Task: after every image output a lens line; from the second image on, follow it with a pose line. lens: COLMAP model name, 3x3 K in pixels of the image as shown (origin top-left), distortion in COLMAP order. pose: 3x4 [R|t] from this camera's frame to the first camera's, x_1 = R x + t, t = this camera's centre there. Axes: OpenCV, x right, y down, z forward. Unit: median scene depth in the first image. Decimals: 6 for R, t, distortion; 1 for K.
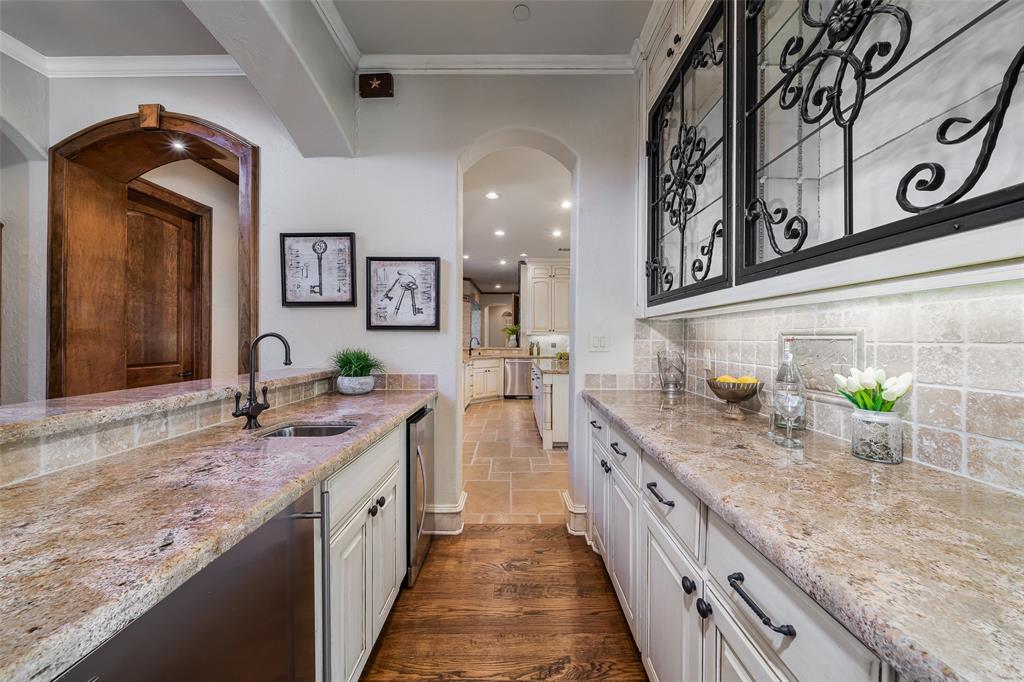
lens RADIAL K [[355.1, 0, 508.0], [0, 355.1, 336.5], [0, 0, 1]] dist [-0.002166, -0.000018]
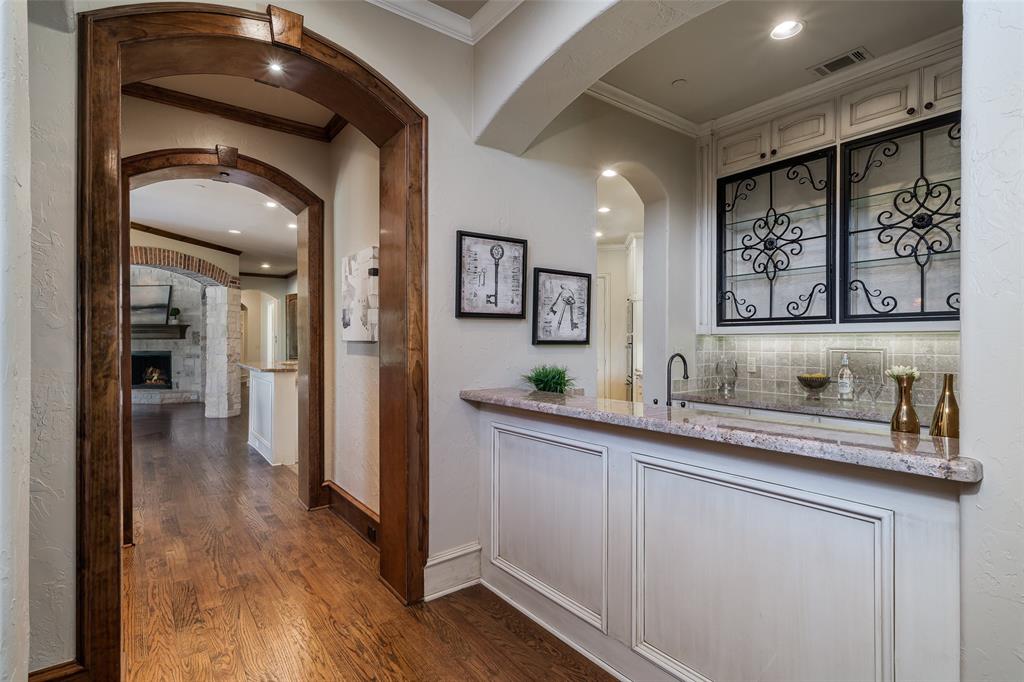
lens RADIAL K [[493.1, 0, 504.8], [0, 493.1, 342.4], [0, 0, 1]] dist [-0.003246, 0.001129]
pose [[0.802739, -0.003534, 0.596319, -1.247111], [-0.000607, 0.999977, 0.006744, -0.033969], [-0.596330, -0.005776, 0.802719, -0.002602]]
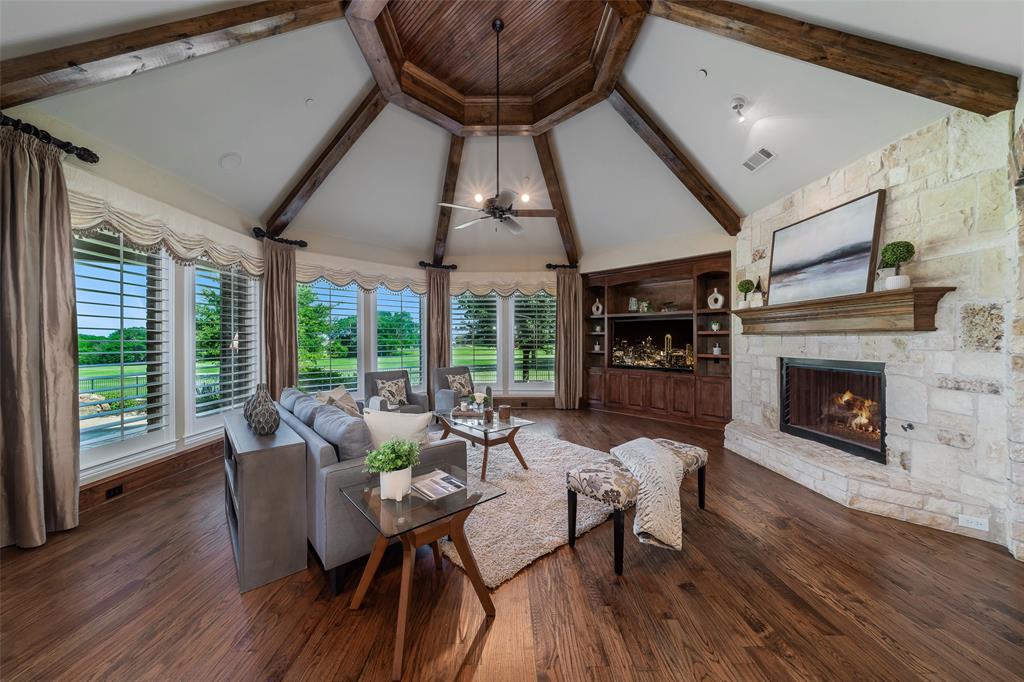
lens RADIAL K [[355.1, 0, 495.2], [0, 355.1, 337.4], [0, 0, 1]] dist [-0.002166, -0.000018]
pose [[0.699145, -0.005903, -0.714955, -1.046522], [0.005912, 0.999979, -0.002474, -0.016503], [0.714955, -0.002497, 0.699166, 4.212172]]
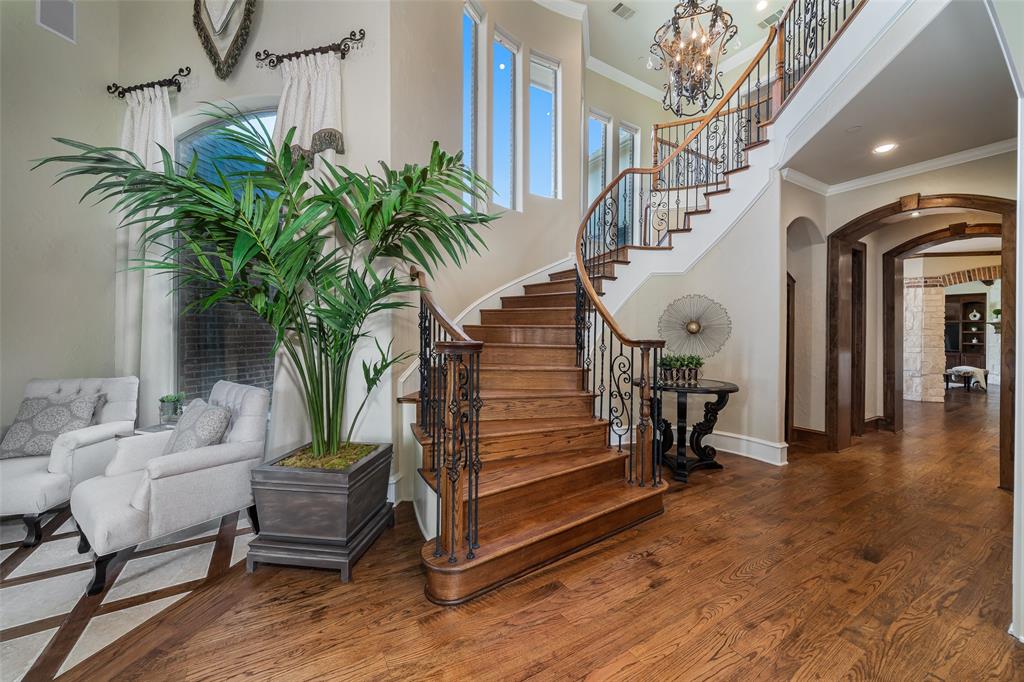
lens RADIAL K [[377.2, 0, 511.4], [0, 377.2, 332.7], [0, 0, 1]] dist [0.001464, 0.000077]
pose [[0.512952, 0.001250, -0.858416, -0.503186], [-0.000704, 0.999999, 0.001036, -0.041016], [0.858417, 0.000073, 0.512953, -1.420587]]
